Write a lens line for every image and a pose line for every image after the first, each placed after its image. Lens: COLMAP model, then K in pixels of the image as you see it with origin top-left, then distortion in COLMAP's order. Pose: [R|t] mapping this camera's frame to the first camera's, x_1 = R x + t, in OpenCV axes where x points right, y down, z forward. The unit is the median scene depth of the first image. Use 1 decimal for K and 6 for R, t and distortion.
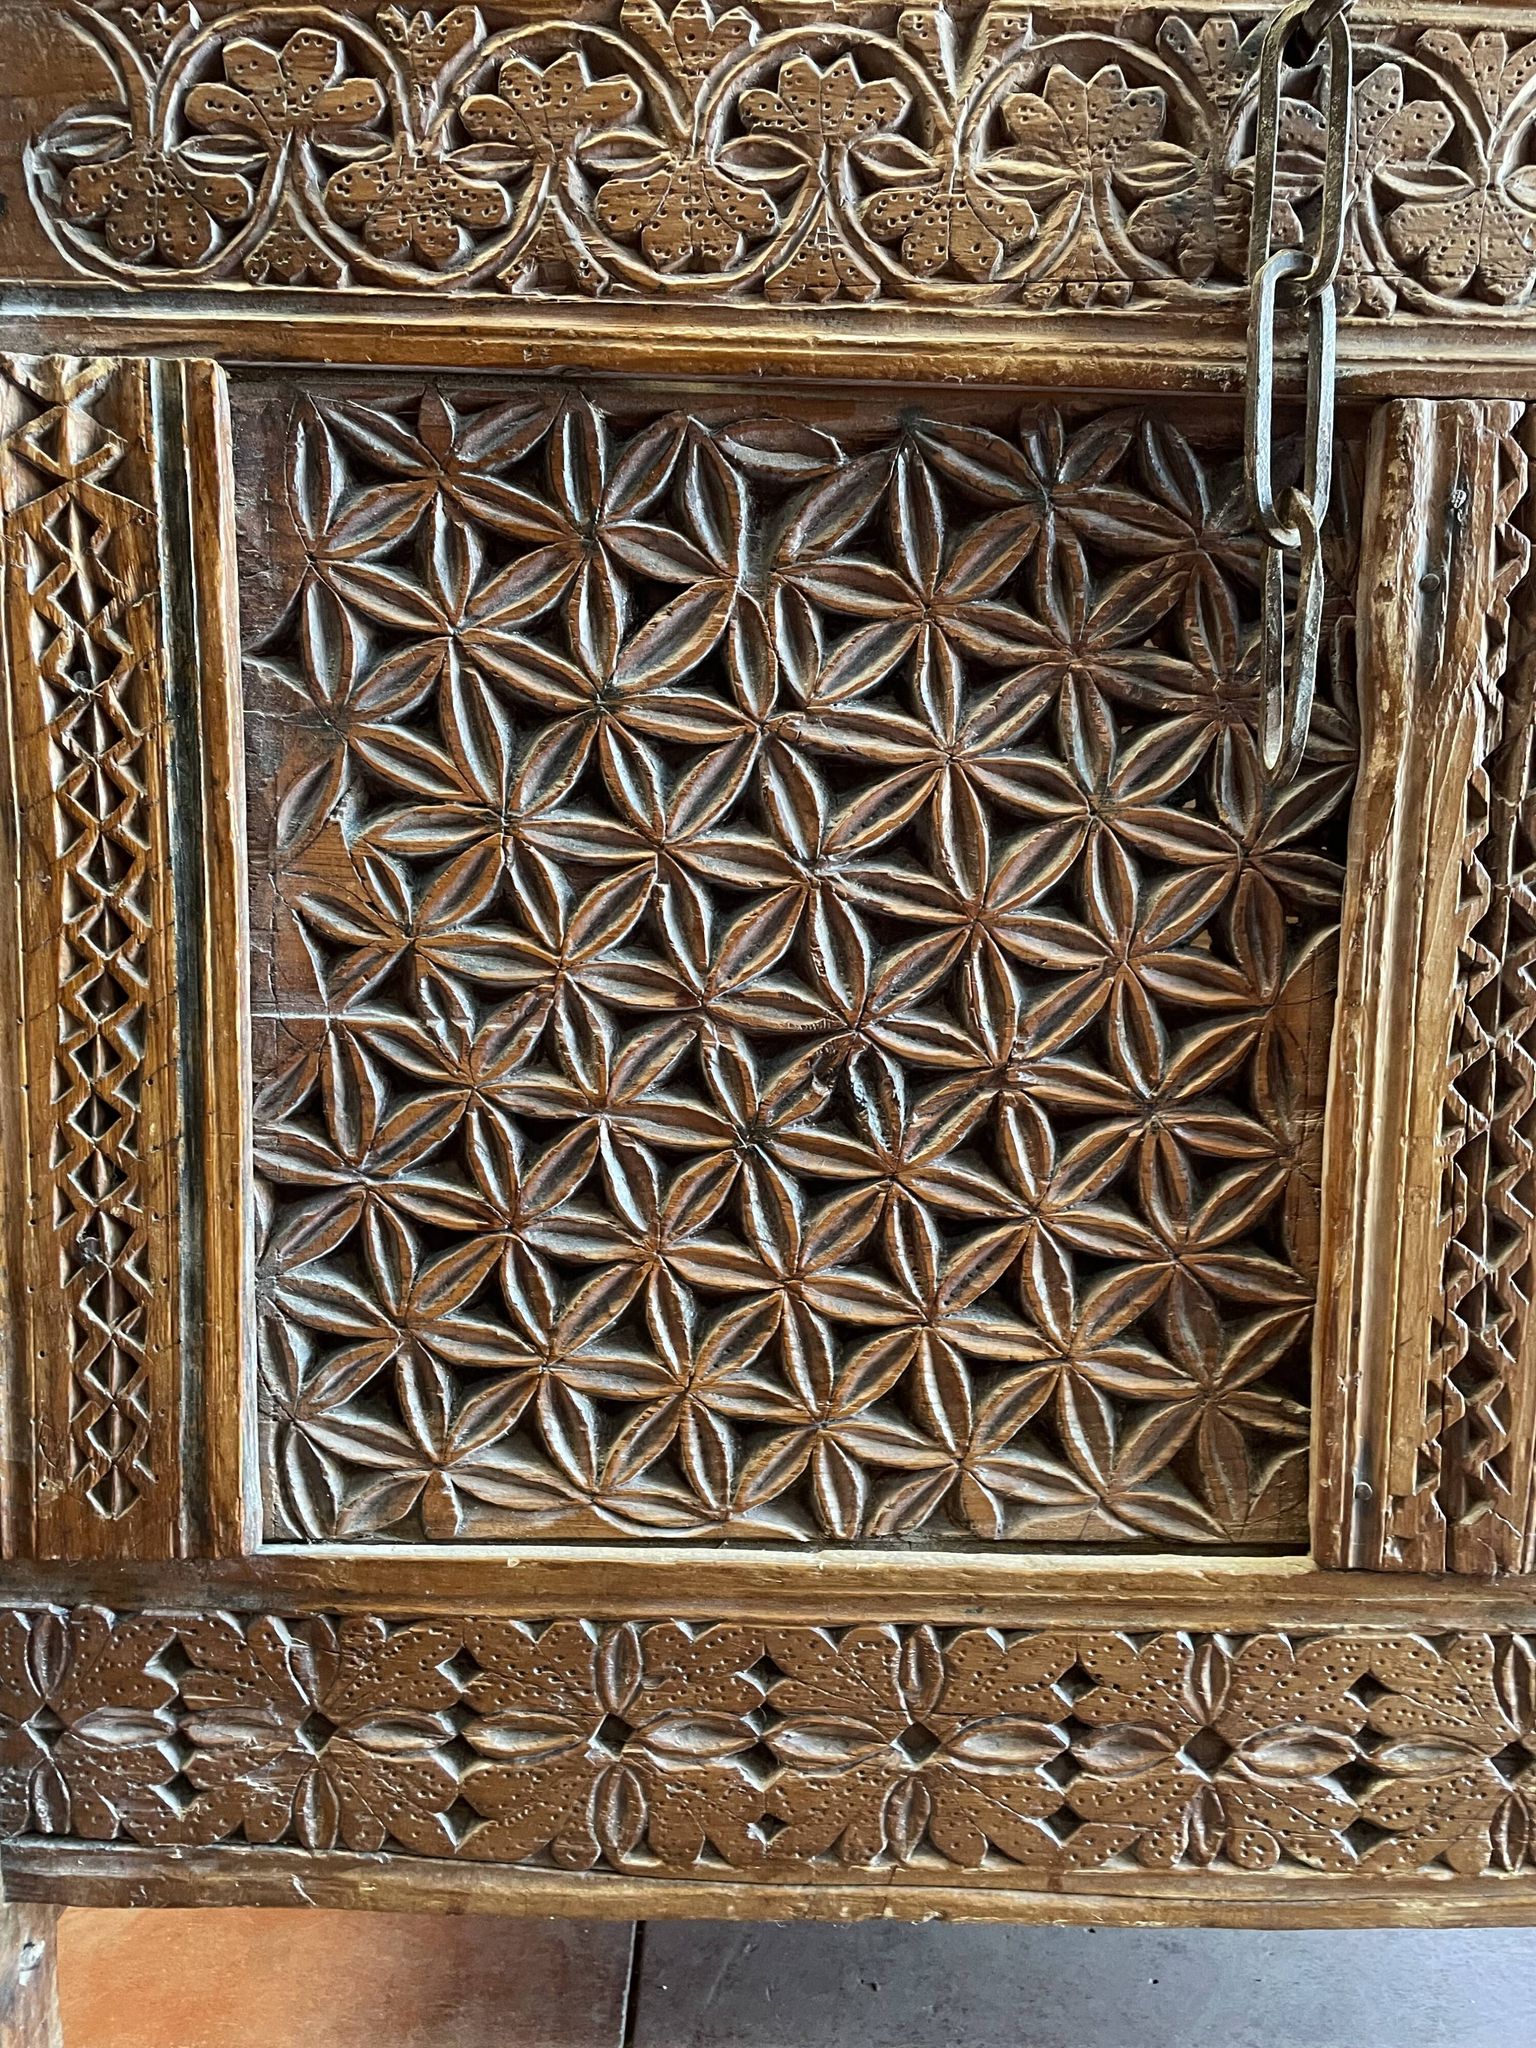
lens RADIAL K [[1592.1, 0, 772.4], [0, 1592.1, 1011.3], [0, 0, 1]] dist [0.061892, -0.097287]
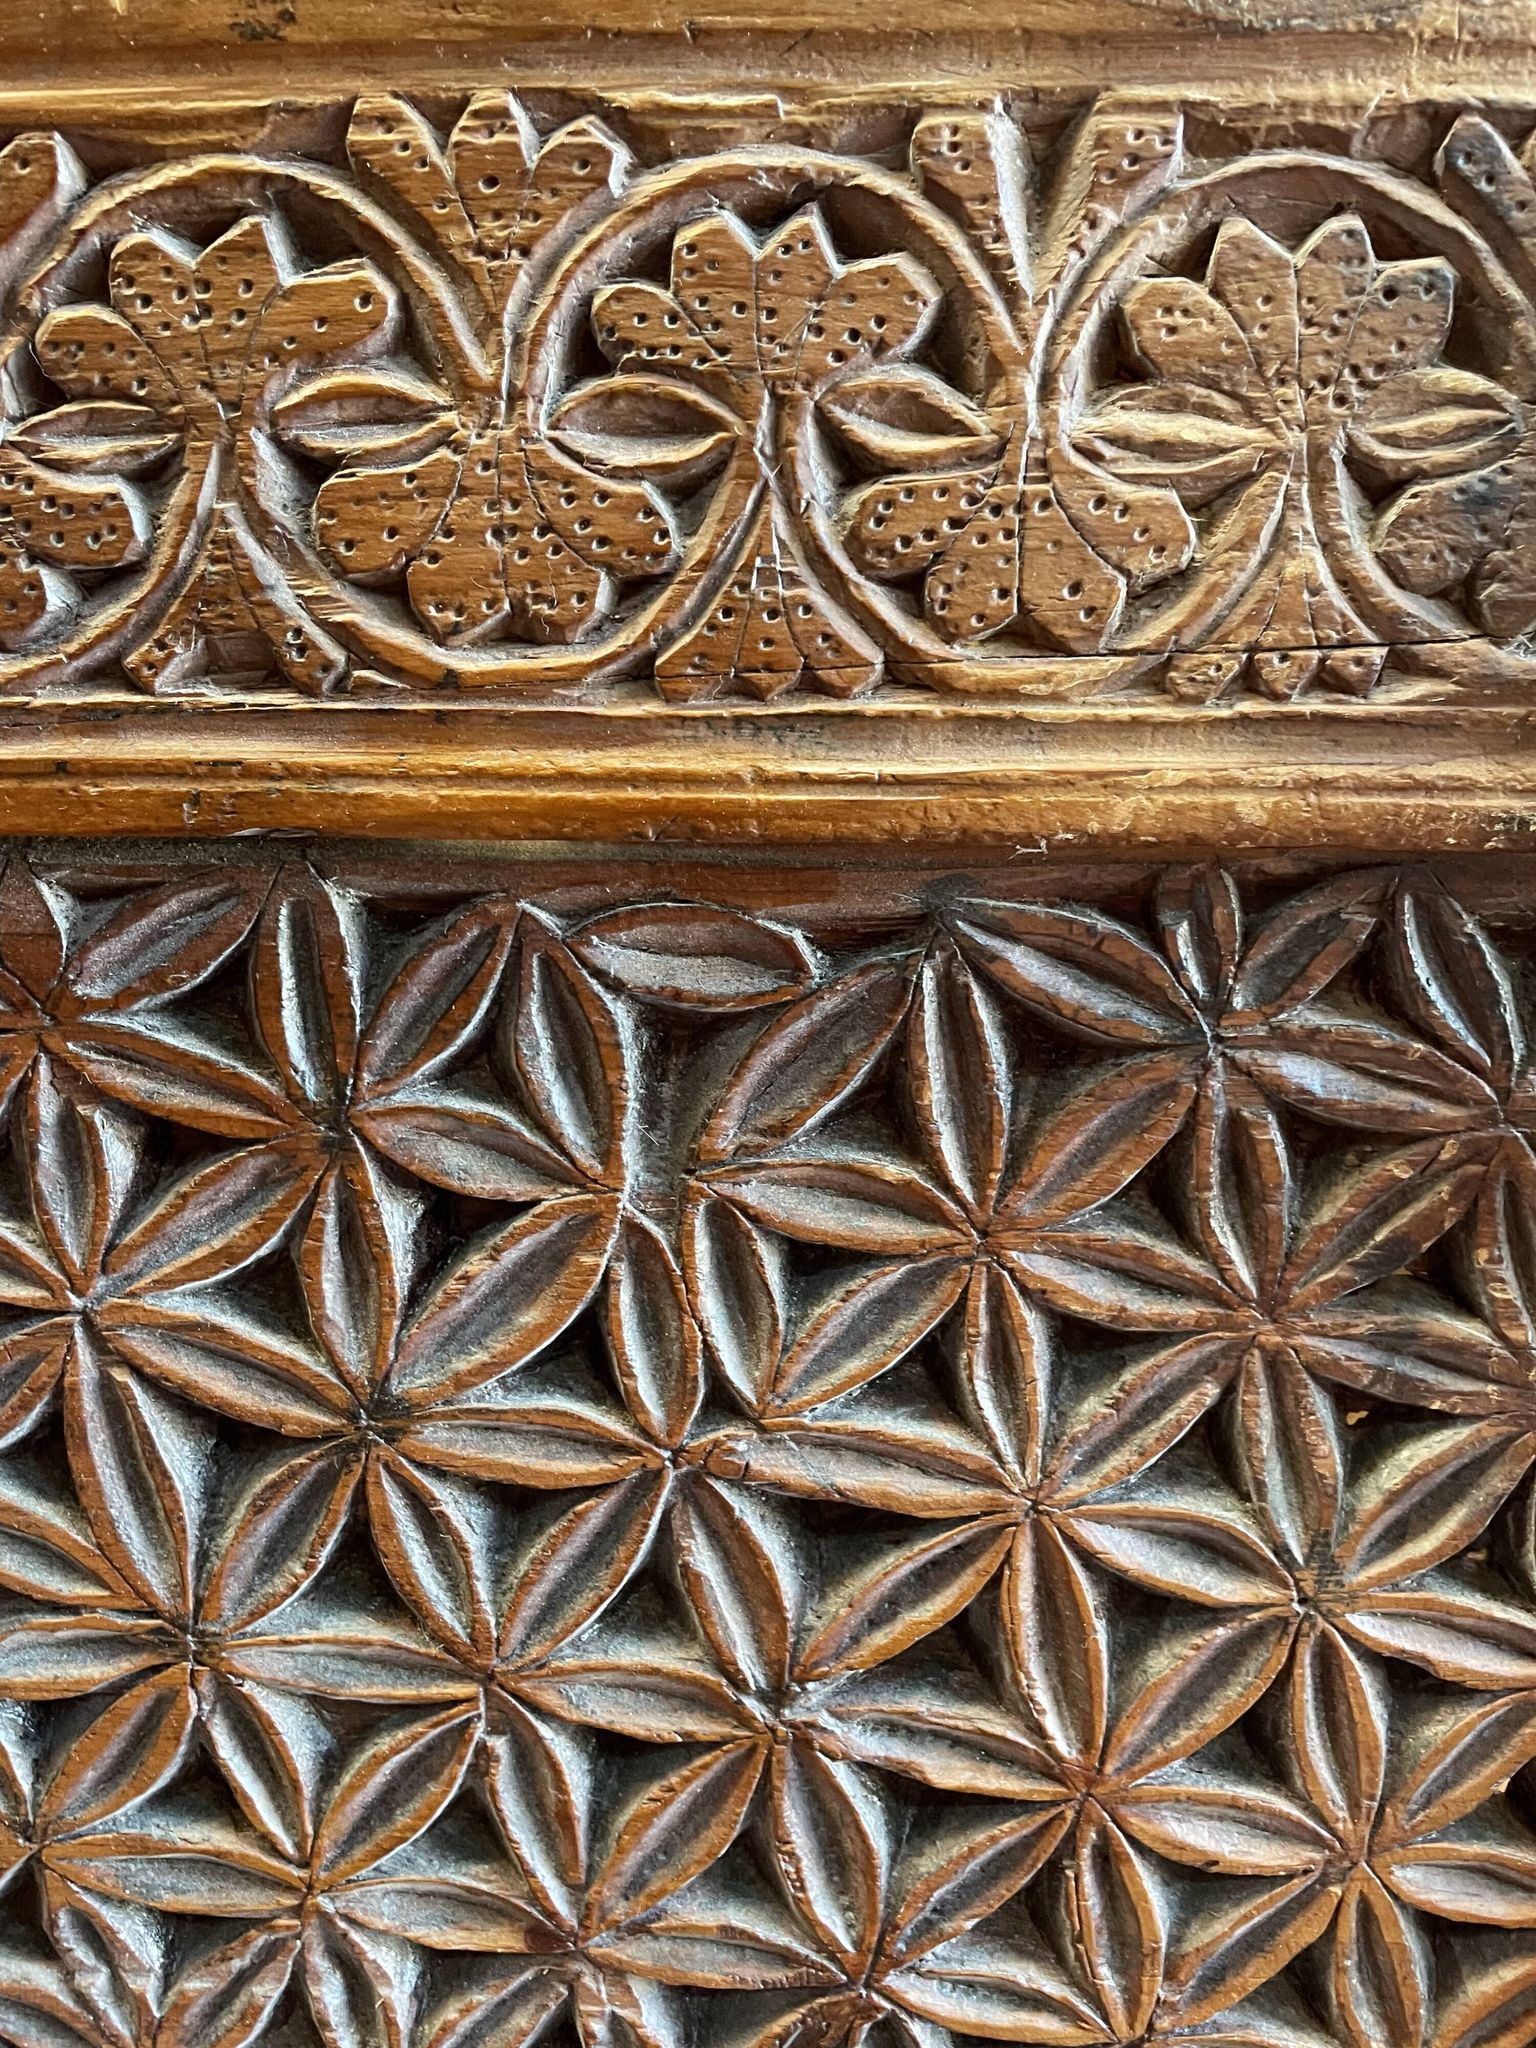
lens RADIAL K [[1592.1, 0, 780.6], [0, 1592.1, 993.0], [0, 0, 1]] dist [0.061892, -0.097287]
pose [[0.999778, -0.016535, -0.013061, 0.038472], [0.016768, 0.999698, 0.017959, -0.345694], [0.012760, -0.018174, 0.999753, 0.477417]]
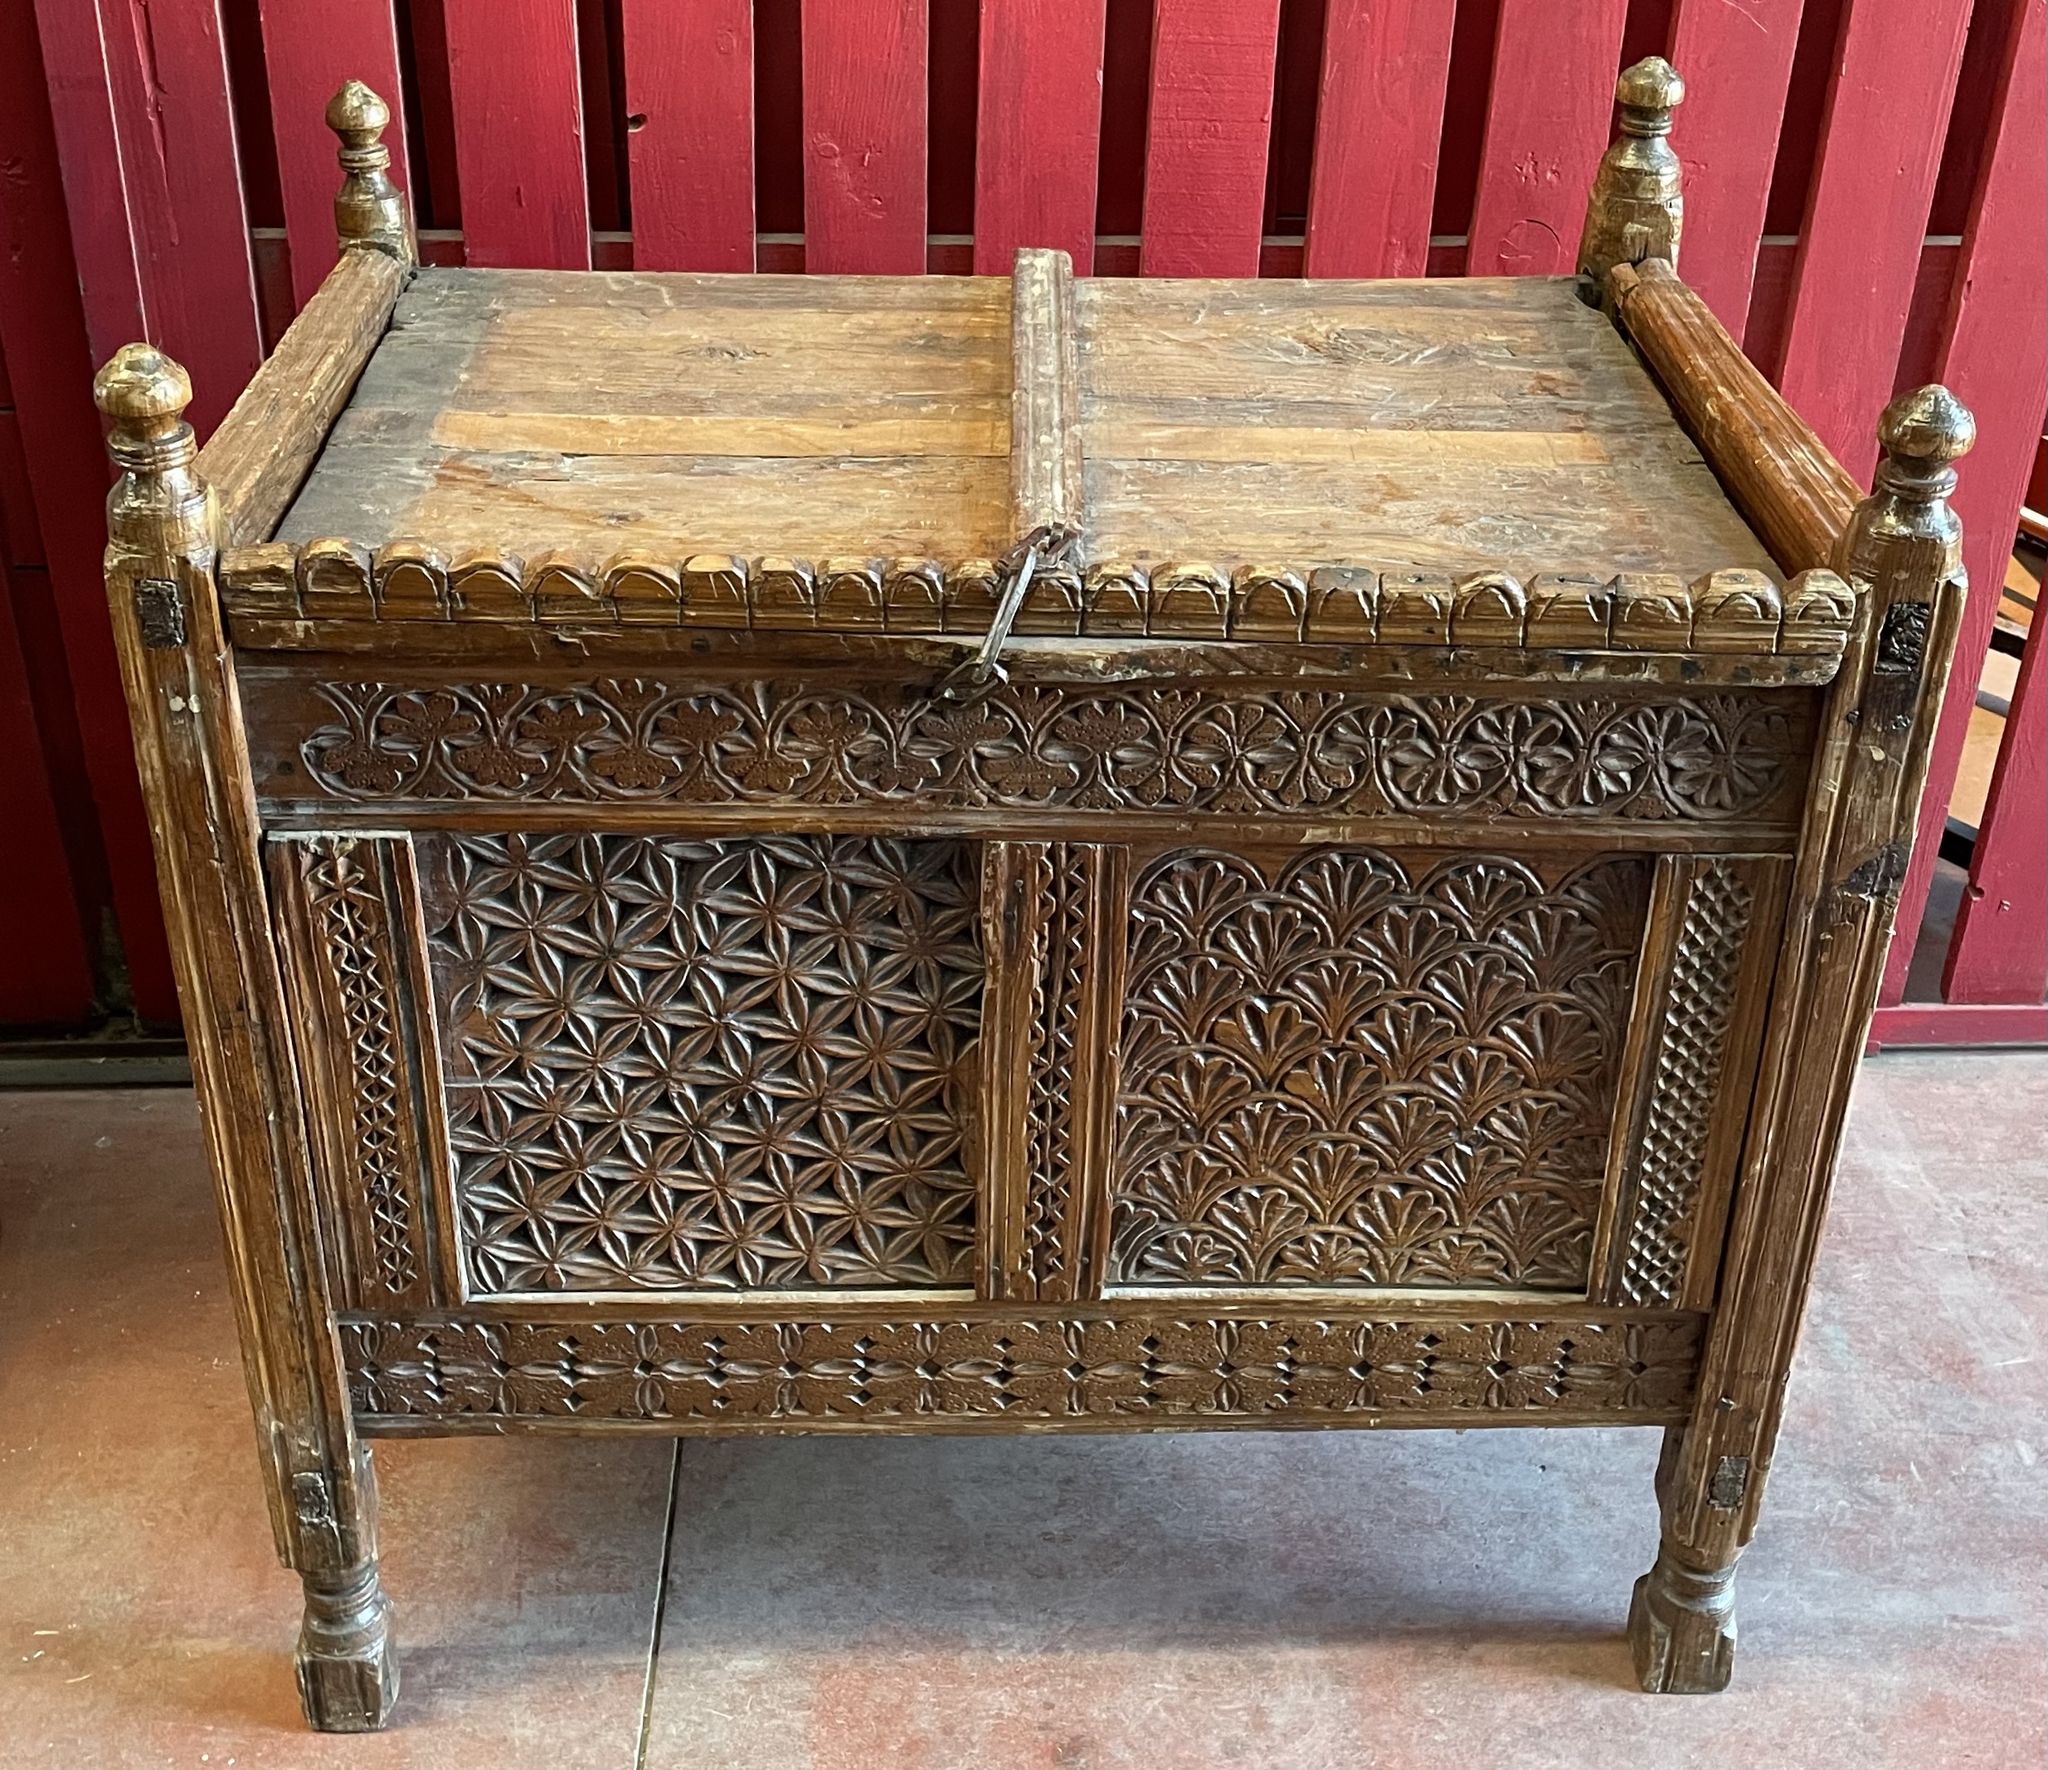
lens RADIAL K [[2607.5, 0, 1085.4], [0, 2607.5, 731.2], [0, 0, 1]] dist [0.061339, 0.000000]
pose [[0.999473, -0.006393, 0.031811, 0.393604], [-0.006592, 0.919947, 0.391988, -1.760830], [-0.031770, -0.391992, 0.919420, -1.951664]]
